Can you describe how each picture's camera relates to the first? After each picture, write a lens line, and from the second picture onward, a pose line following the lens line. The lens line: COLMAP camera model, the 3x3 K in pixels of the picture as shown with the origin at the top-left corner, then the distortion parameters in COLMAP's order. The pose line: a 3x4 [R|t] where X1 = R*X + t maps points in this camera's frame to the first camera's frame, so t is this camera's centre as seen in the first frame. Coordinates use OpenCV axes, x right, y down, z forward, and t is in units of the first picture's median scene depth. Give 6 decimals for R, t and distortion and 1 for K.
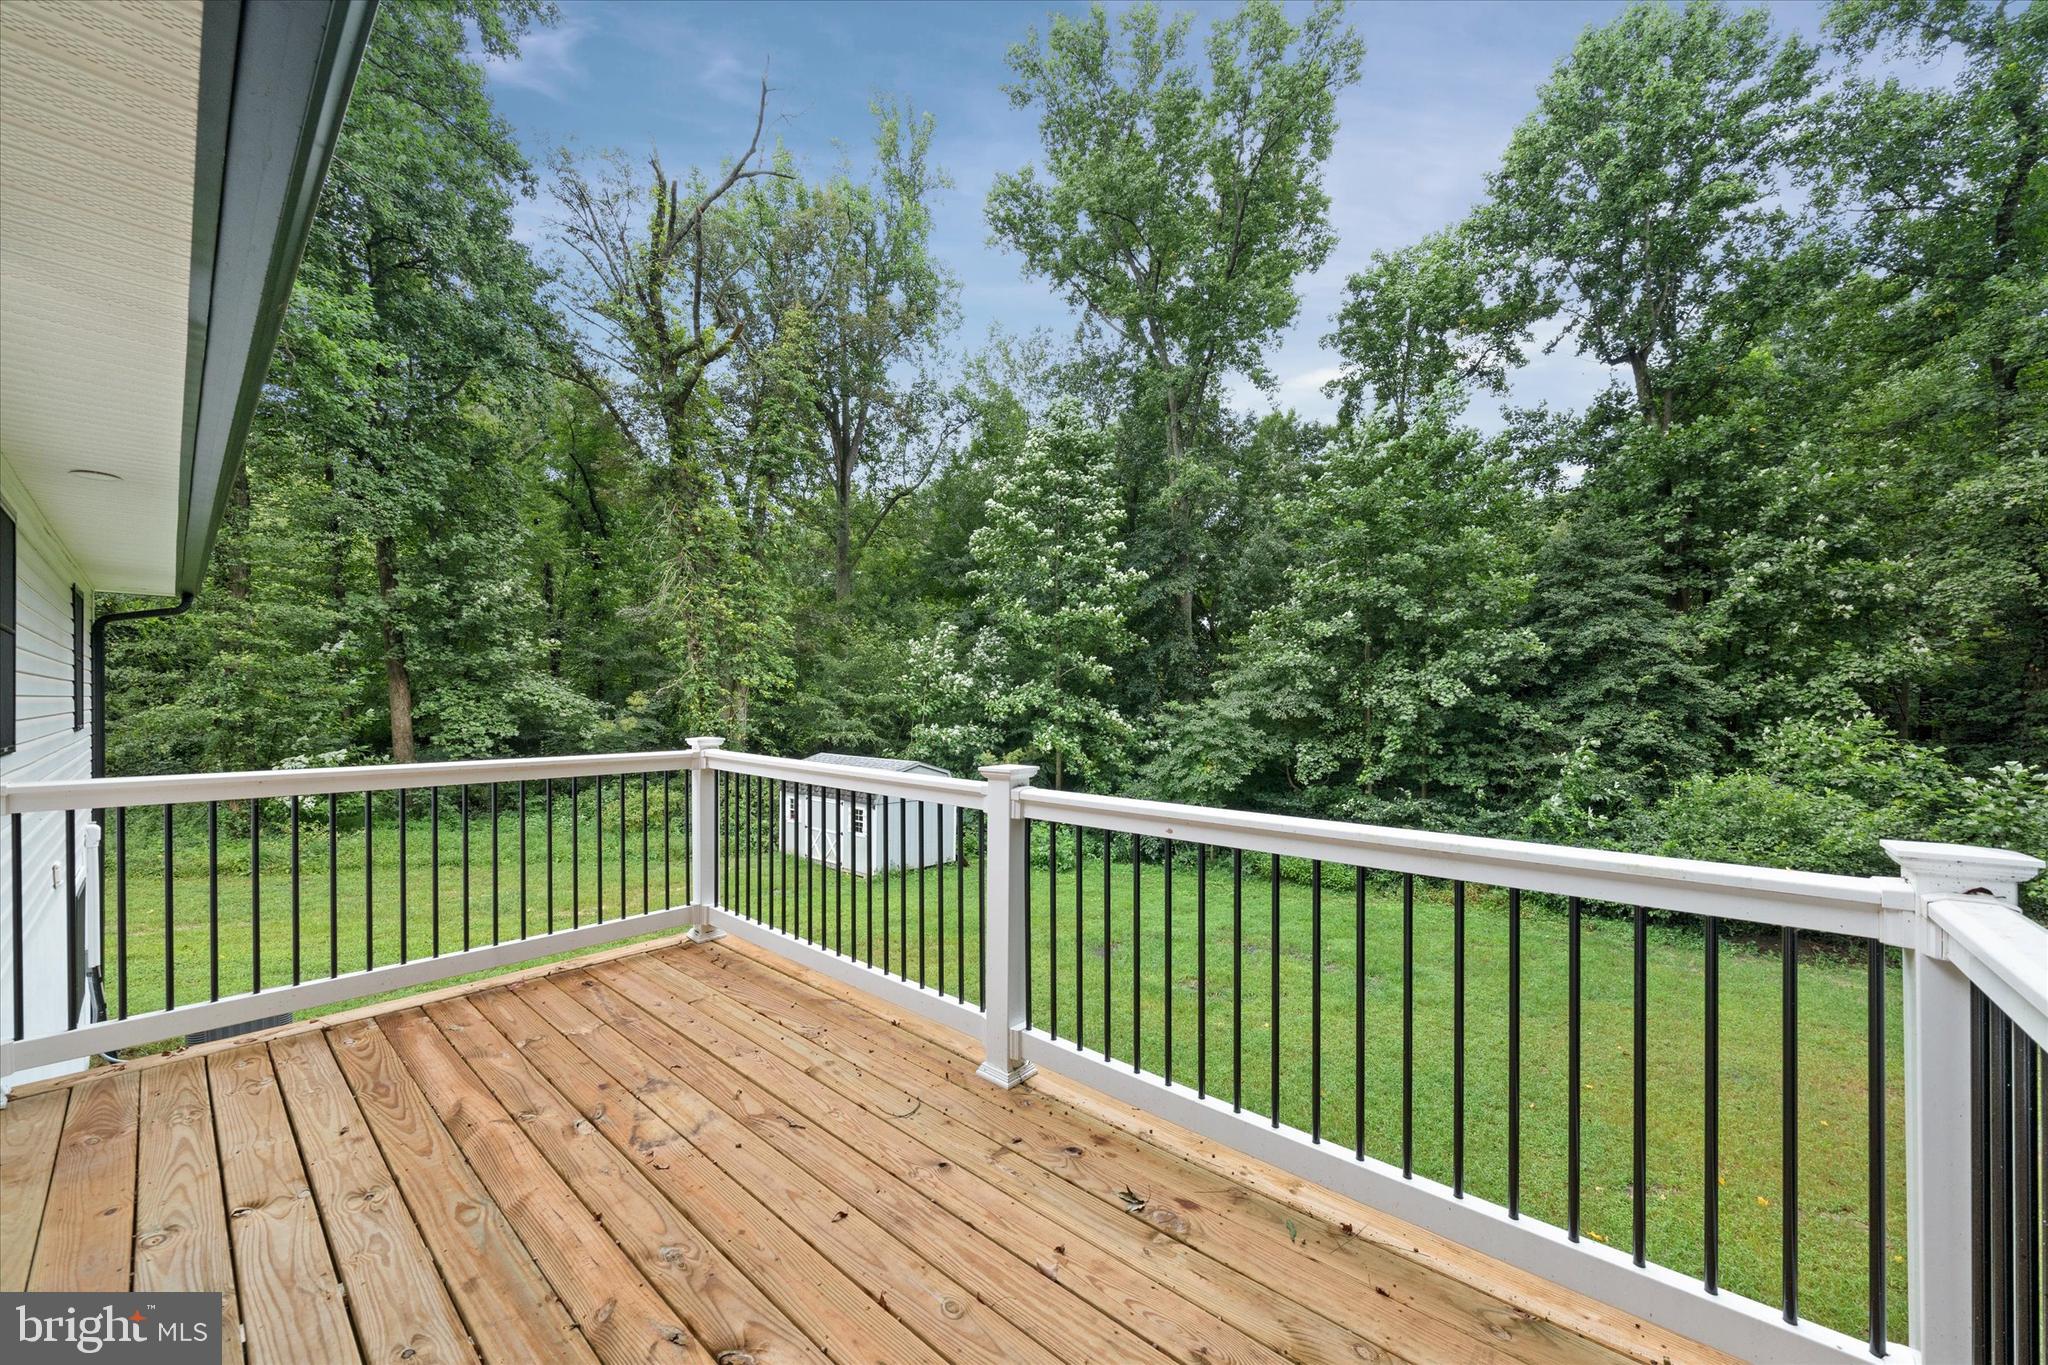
lens RADIAL K [[785.0, 0, 1037.1], [0, 785.0, 691.0], [0, 0, 1]] dist [-0.001480, -0.001036]
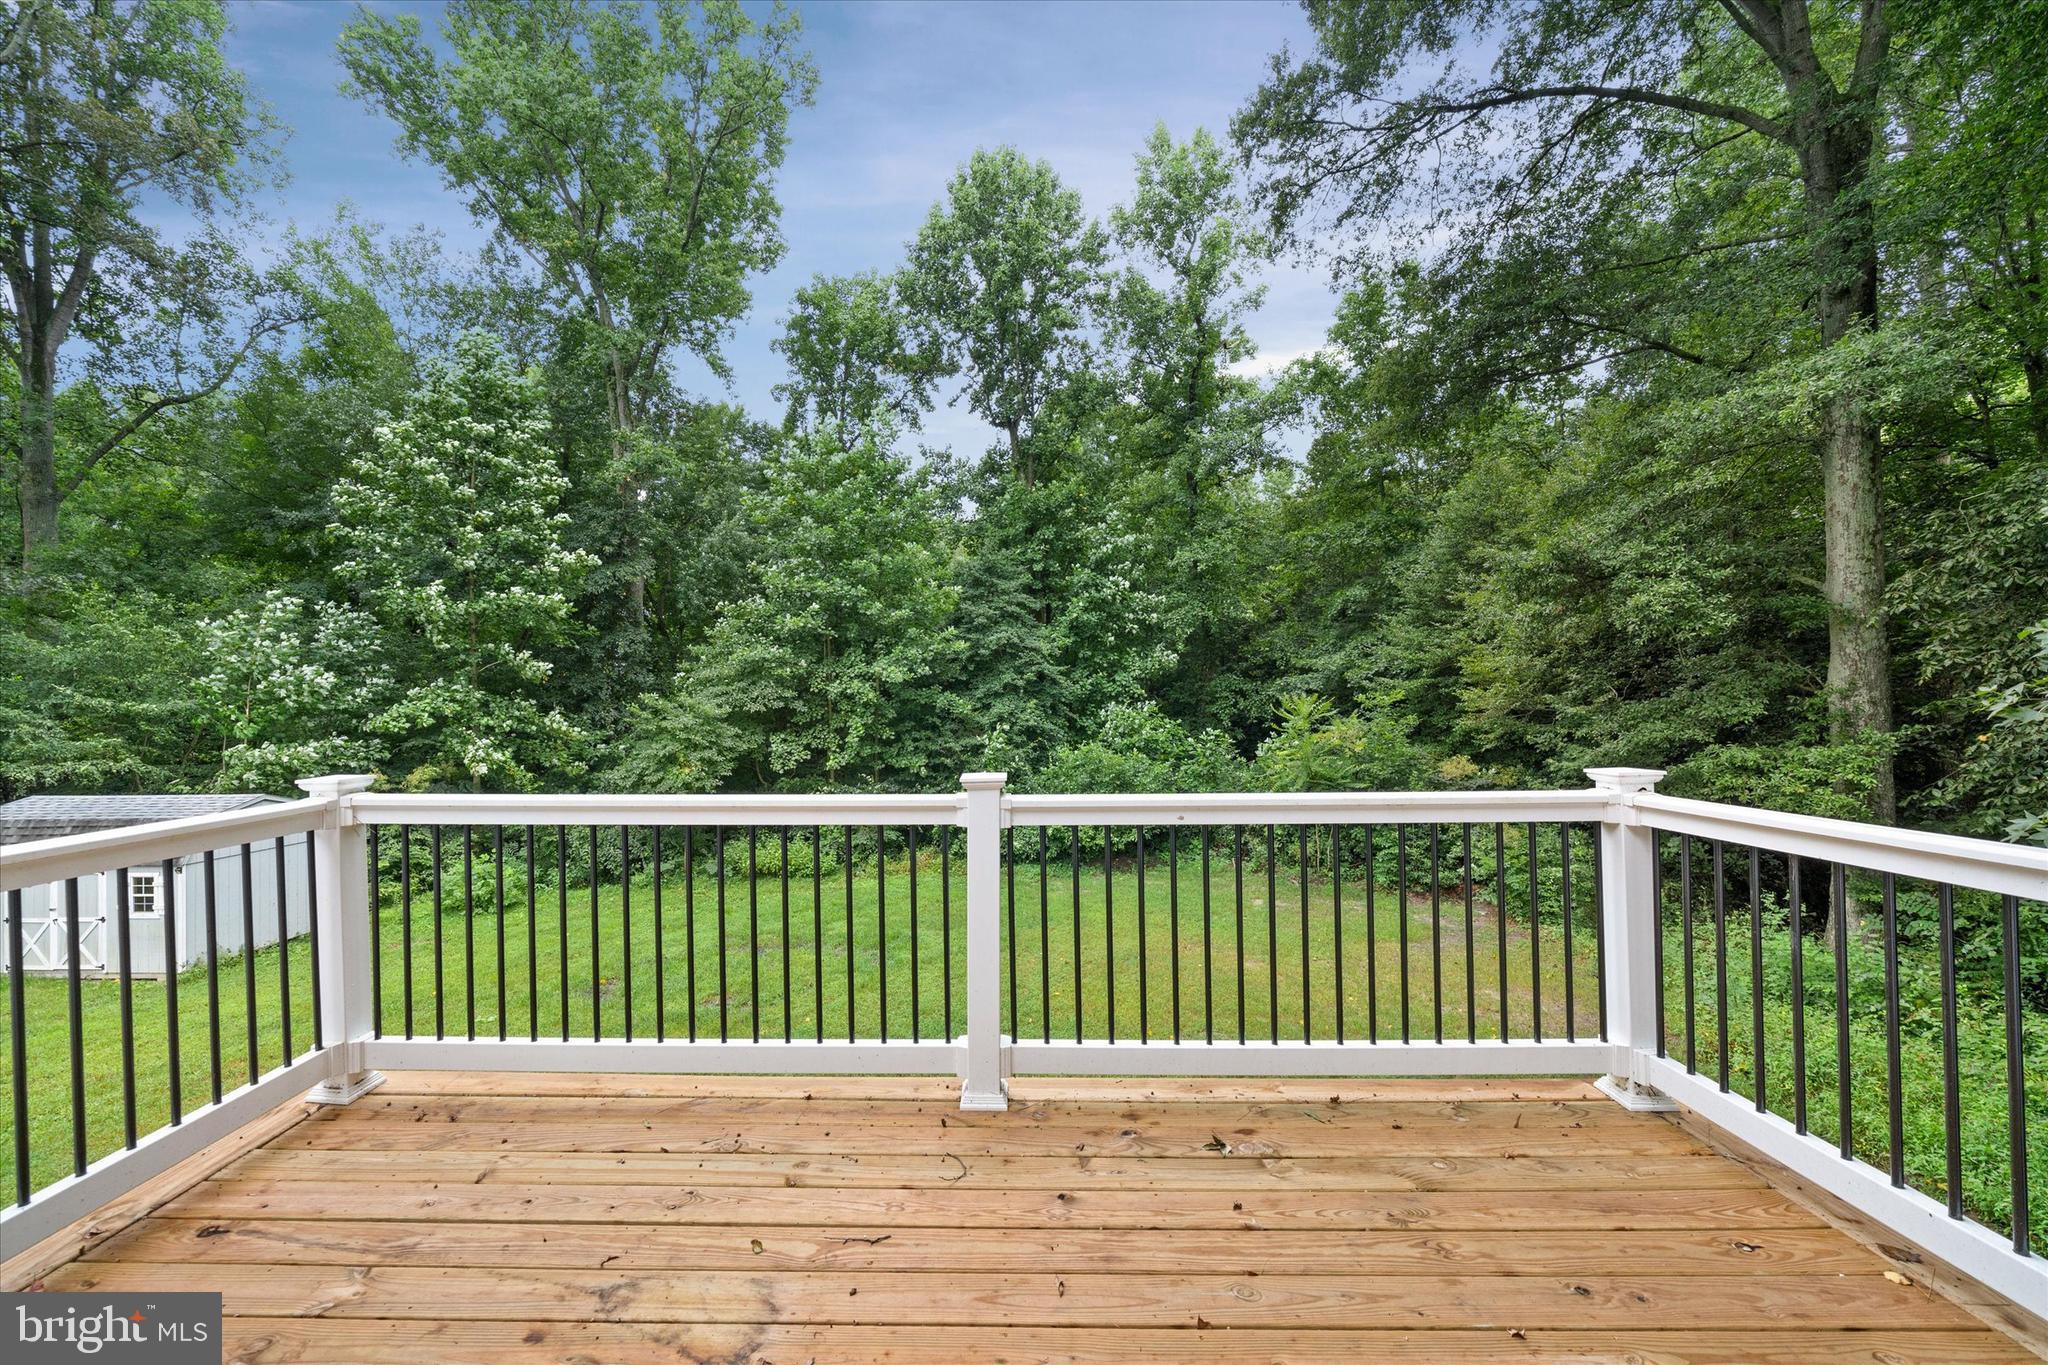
lens RADIAL K [[785.0, 0, 998.5], [0, 785.0, 685.7], [0, 0, 1]] dist [-0.001480, -0.001036]
pose [[0.757352, -0.009424, 0.652938, -0.101989], [0.009452, 0.999949, 0.003469, -0.002508], [-0.652938, 0.003544, 0.757403, 0.042152]]
